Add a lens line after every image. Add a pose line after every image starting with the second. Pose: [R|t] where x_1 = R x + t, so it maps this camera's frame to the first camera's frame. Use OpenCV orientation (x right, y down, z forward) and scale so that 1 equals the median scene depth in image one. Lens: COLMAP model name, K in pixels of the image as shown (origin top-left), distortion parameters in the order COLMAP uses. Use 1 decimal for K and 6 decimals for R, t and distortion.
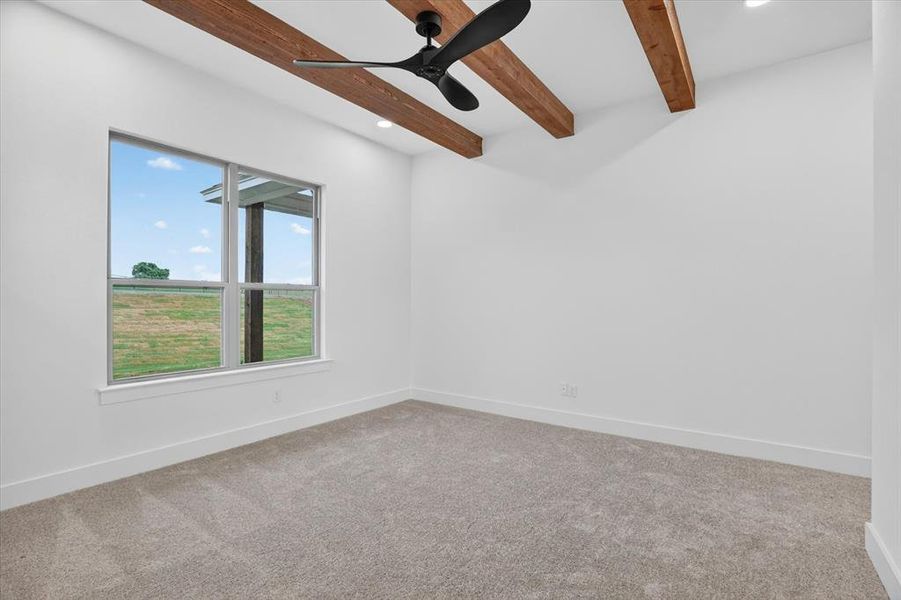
lens RADIAL K [[424.7, 0, 450.0], [0, 424.7, 303.2], [0, 0, 1]] dist [-0.038672, 0.005096]
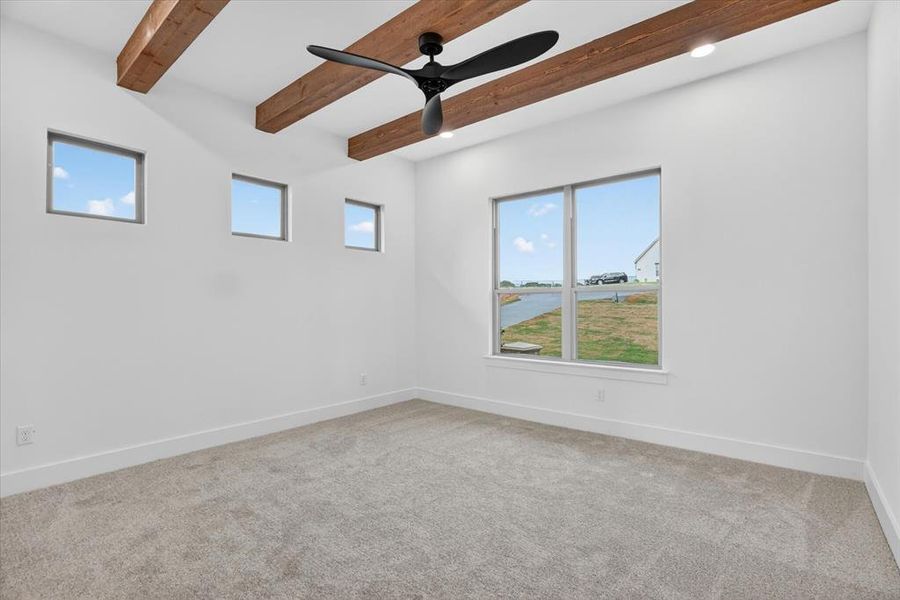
lens RADIAL K [[424.2, 0, 448.2], [0, 424.2, 303.7], [0, 0, 1]] dist [-0.038672, 0.005096]
pose [[-0.070083, -0.003423, -0.997535, 0.681836], [-0.001780, 0.999993, -0.003306, 0.002826], [0.997540, 0.001544, -0.070089, 0.748355]]
